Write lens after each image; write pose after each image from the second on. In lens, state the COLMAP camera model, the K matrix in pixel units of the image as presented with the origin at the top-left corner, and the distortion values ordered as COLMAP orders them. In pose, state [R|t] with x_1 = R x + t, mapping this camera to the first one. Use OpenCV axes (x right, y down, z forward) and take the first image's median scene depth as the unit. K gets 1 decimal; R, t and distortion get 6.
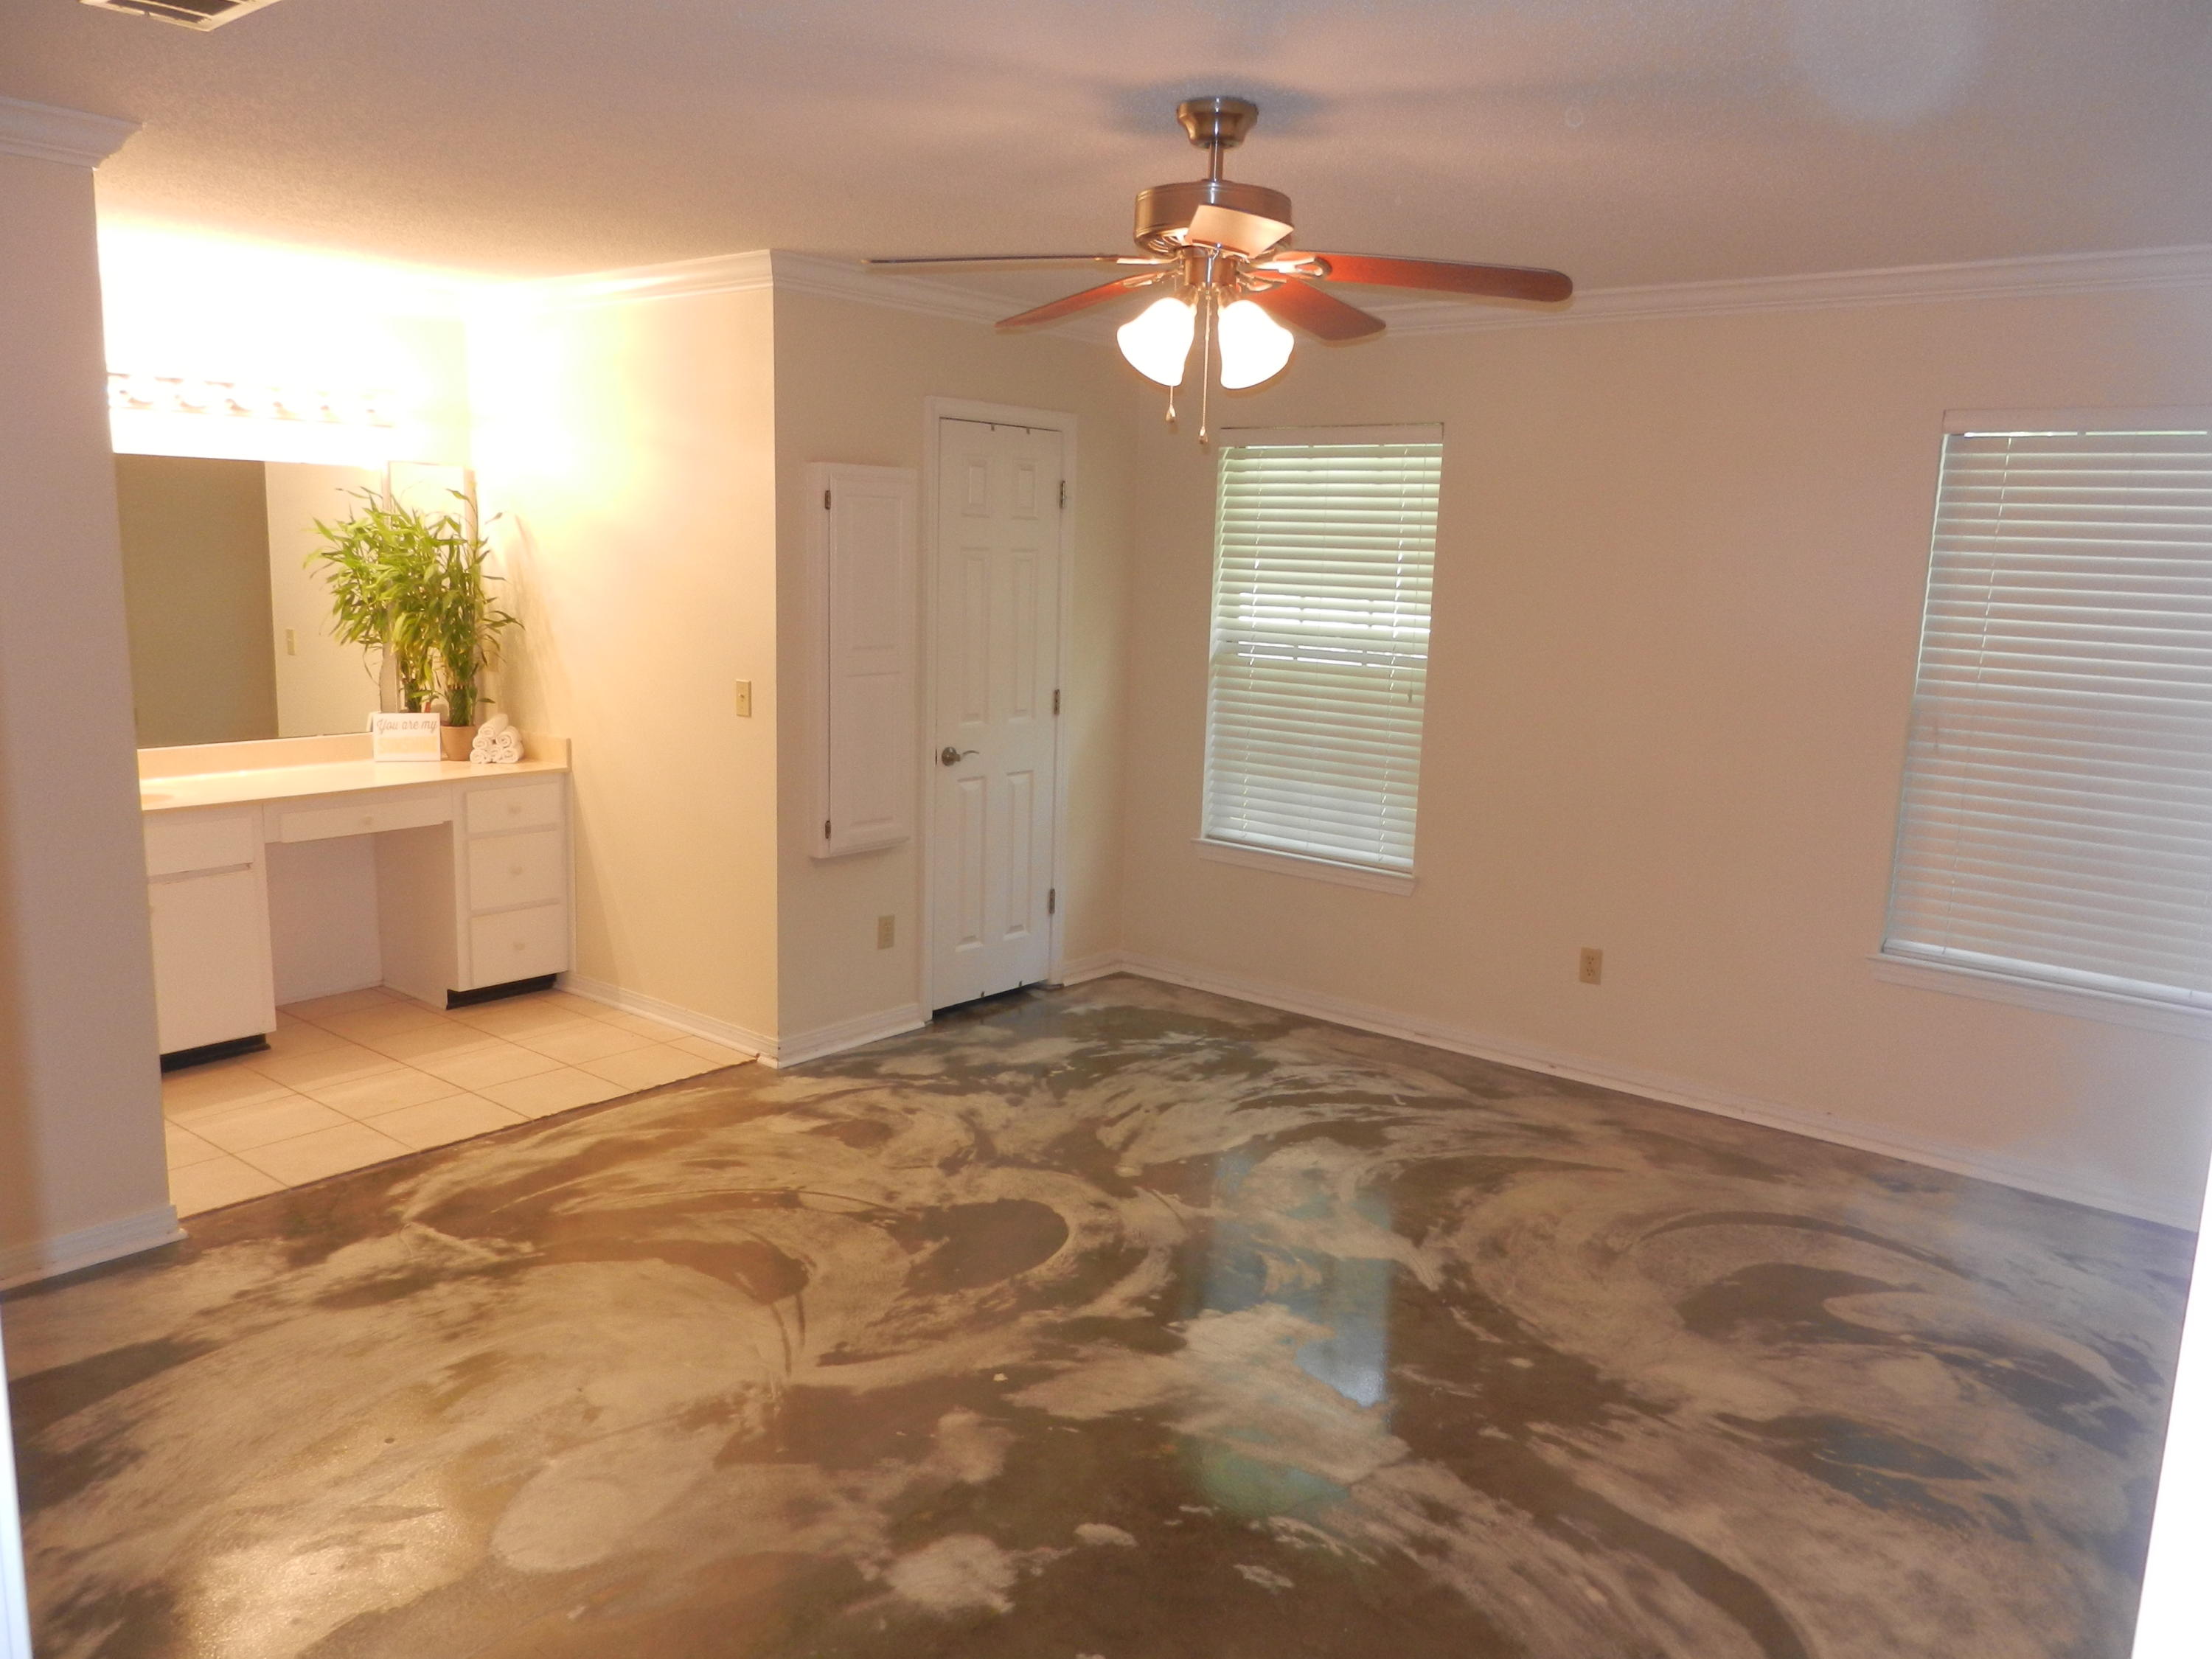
lens RADIAL K [[1654.8, 0, 1095.9], [0, 1654.8, 820.8], [0, 0, 1]] dist [0.006424, 0.008830]
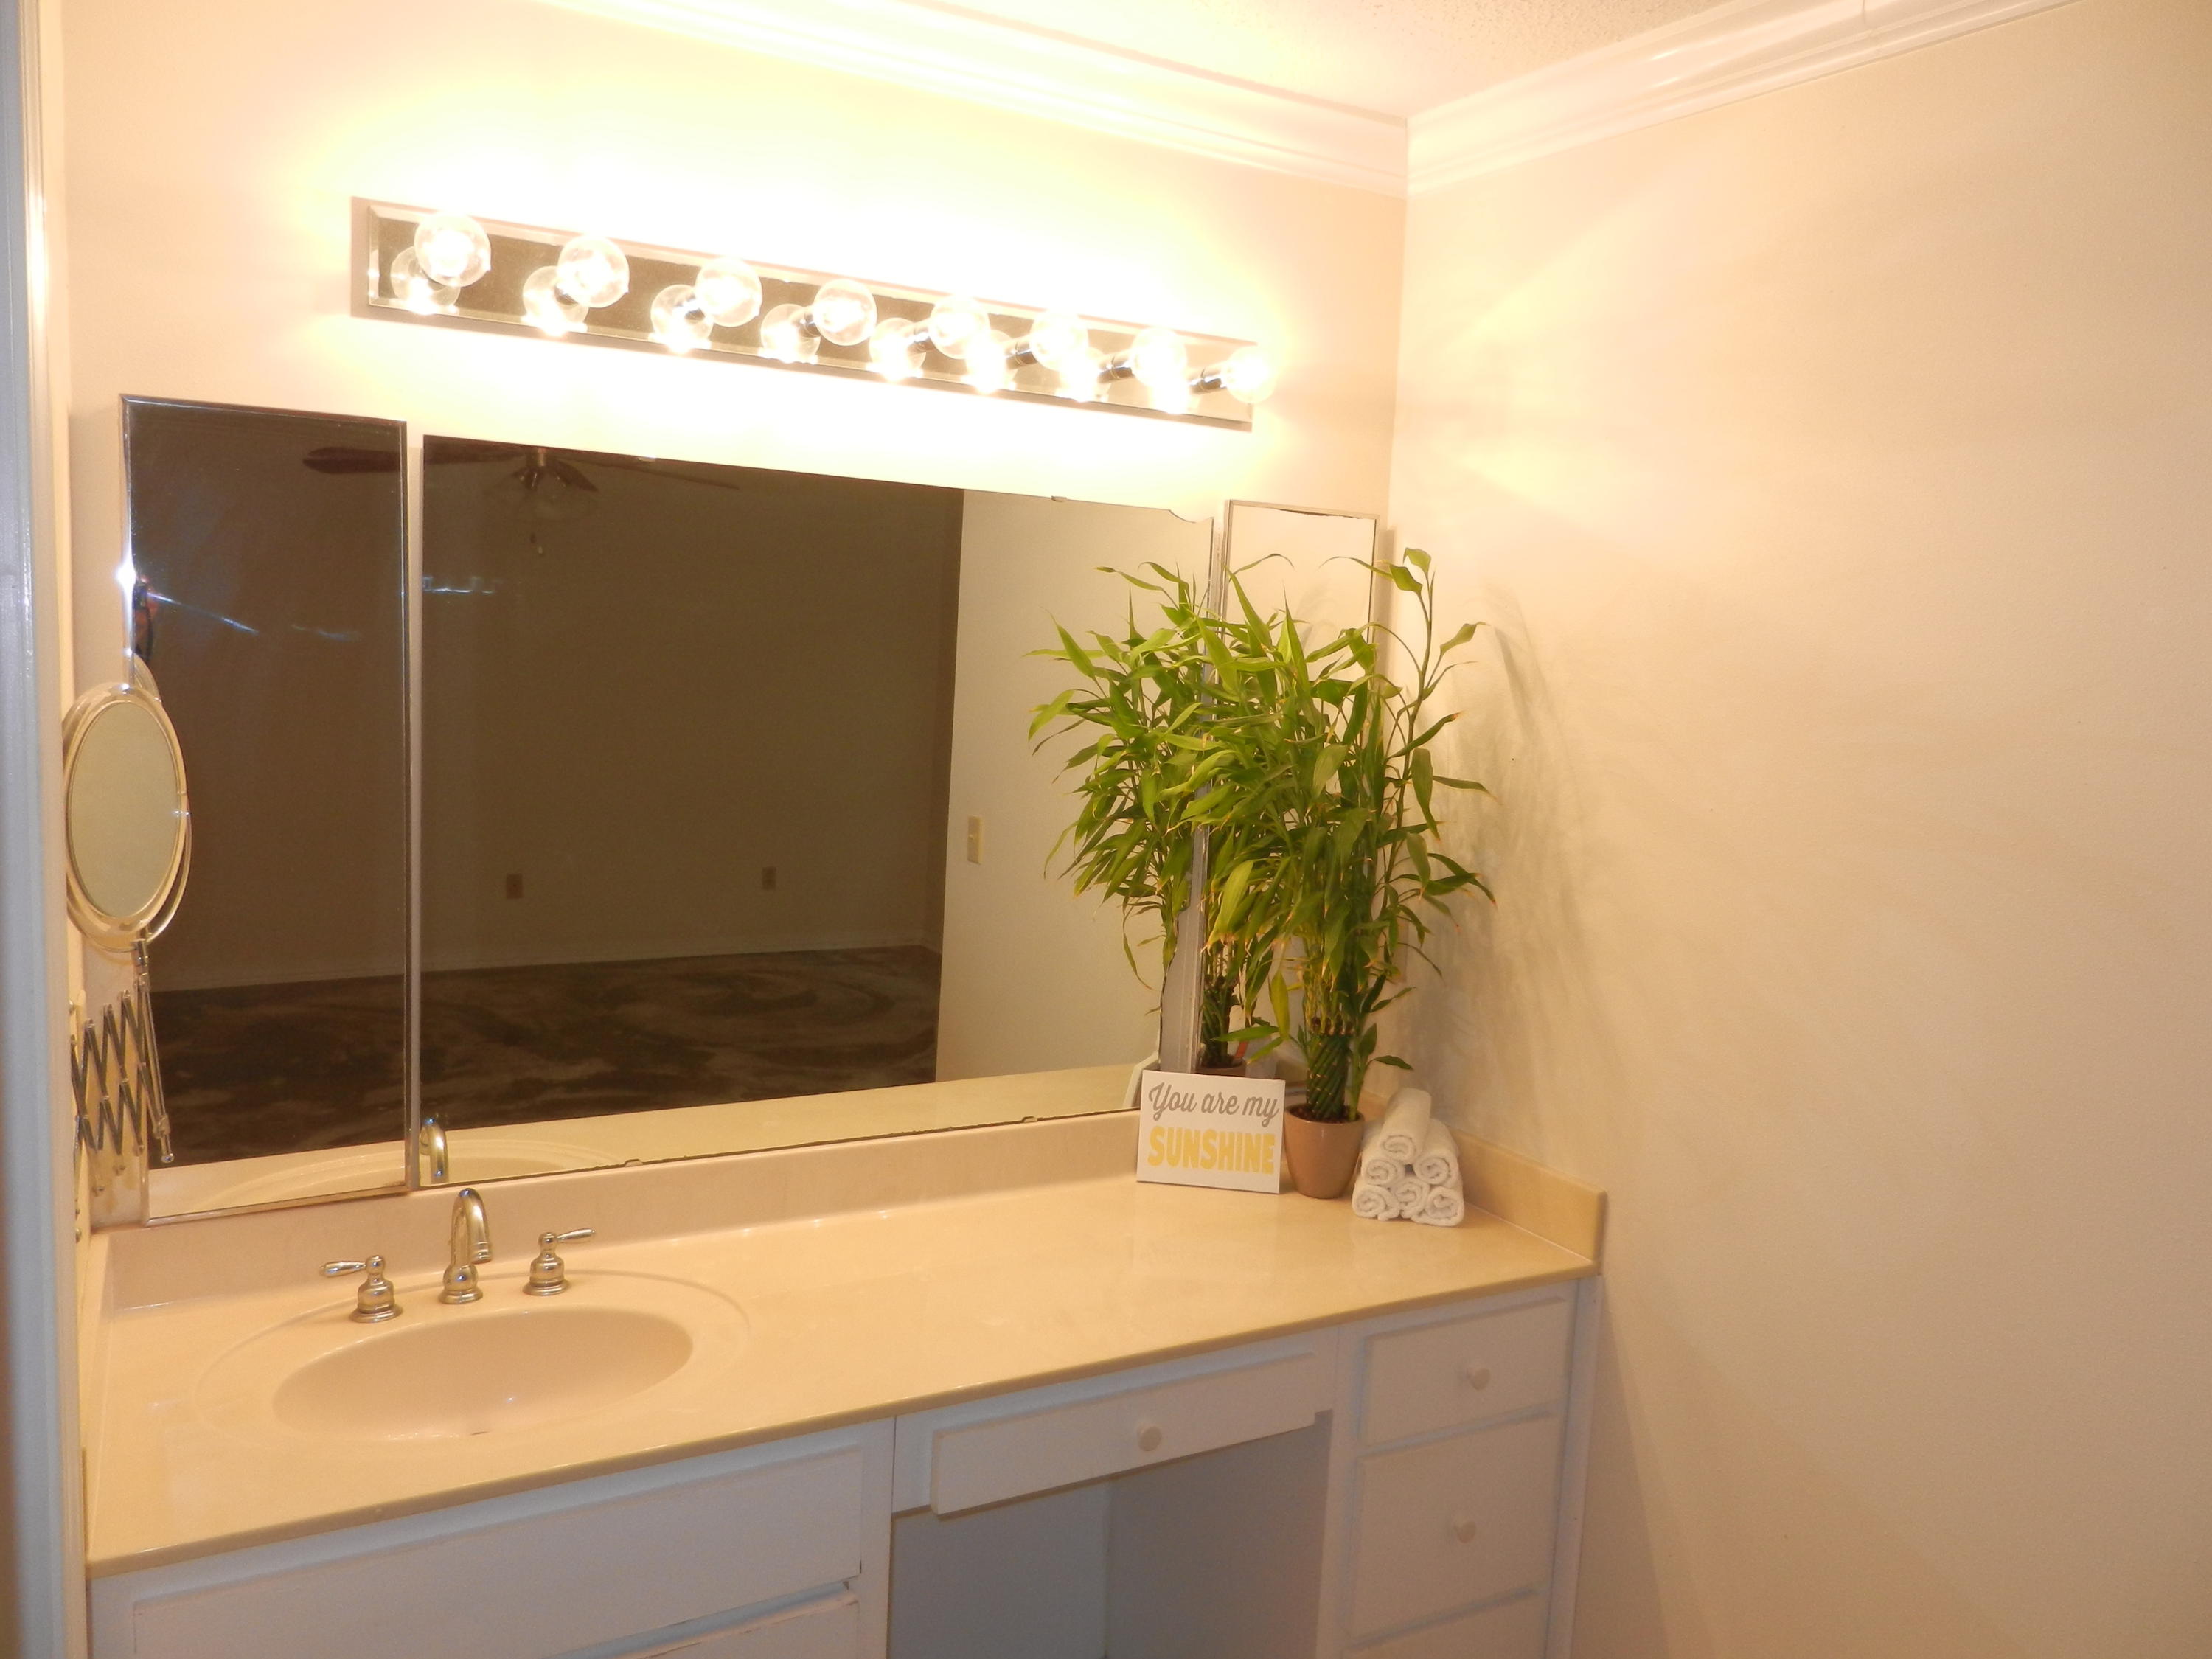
lens RADIAL K [[1654.8, 0, 1096.9], [0, 1654.8, 864.5], [0, 0, 1]] dist [0.006424, 0.008830]
pose [[0.934740, 0.075722, -0.347170, -0.295159], [-0.091746, 0.995333, -0.029927, -0.103481], [0.343283, 0.059825, 0.937325, 0.572869]]
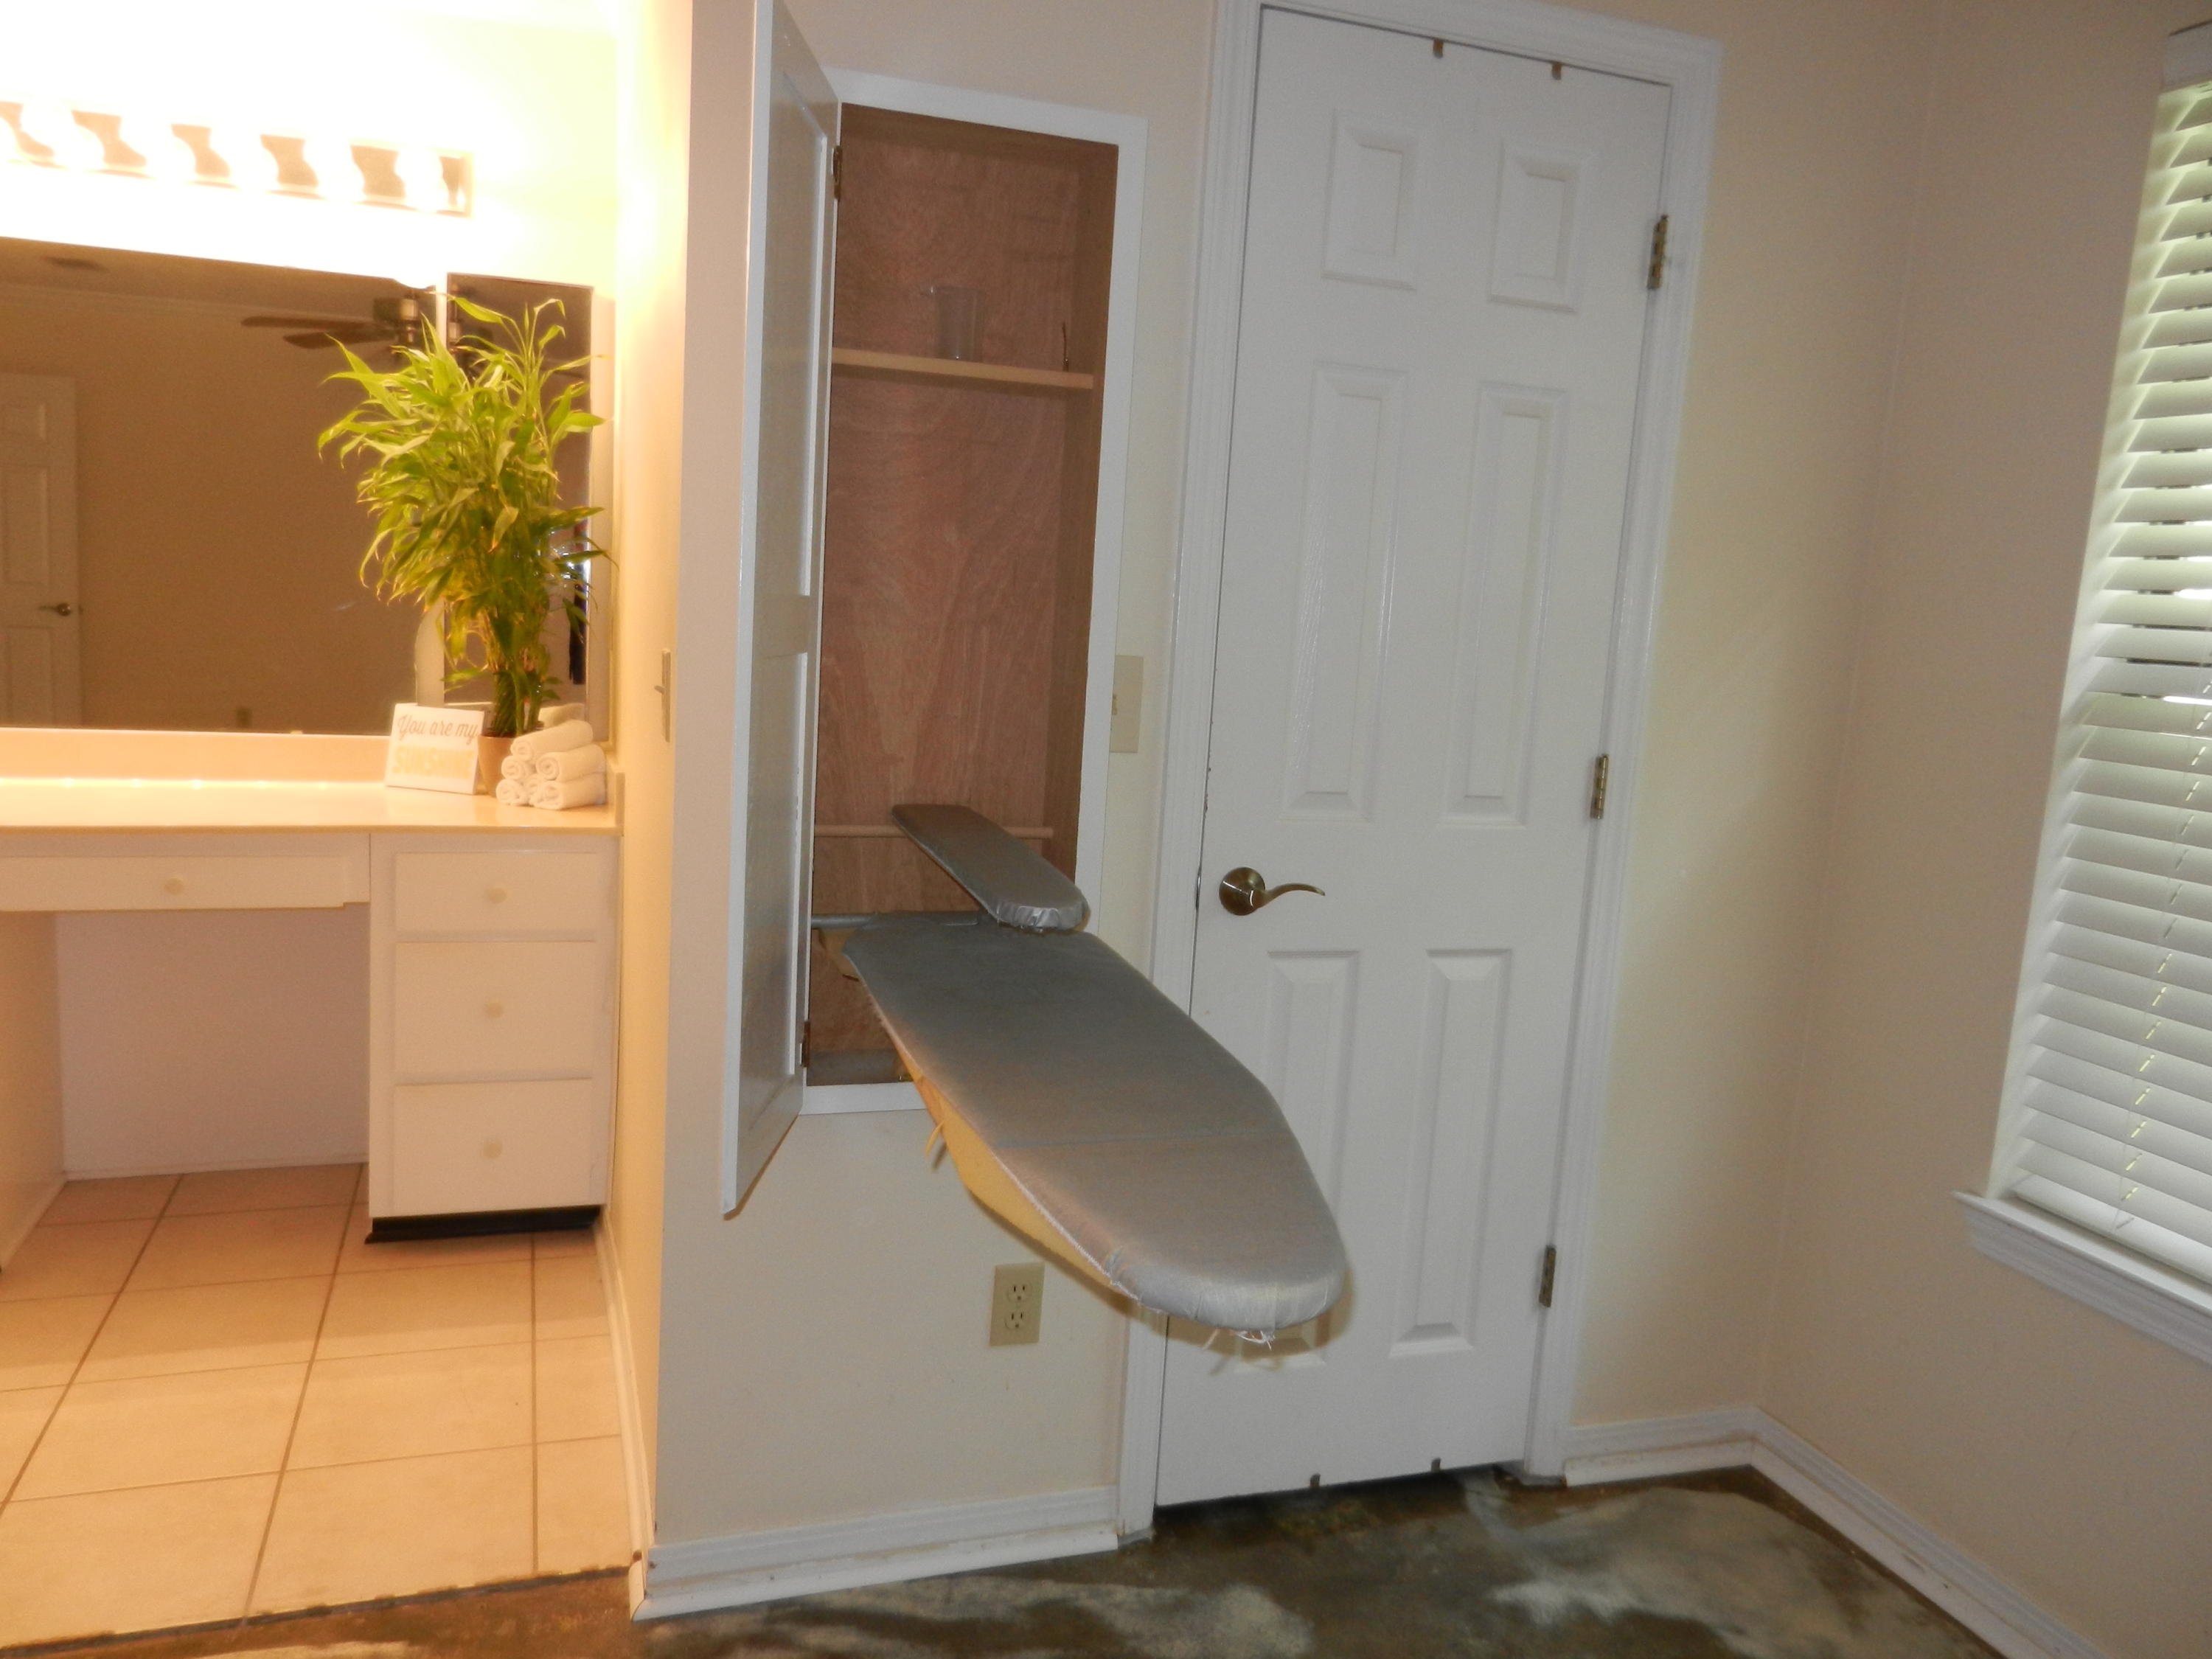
lens RADIAL K [[1654.8, 0, 1090.8], [0, 1654.8, 826.6], [0, 0, 1]] dist [0.006424, 0.008830]
pose [[0.851718, 0.098836, -0.514596, 0.079856], [-0.123542, 0.992242, -0.013902, -0.043463], [0.509229, 0.075415, 0.857320, 0.616190]]
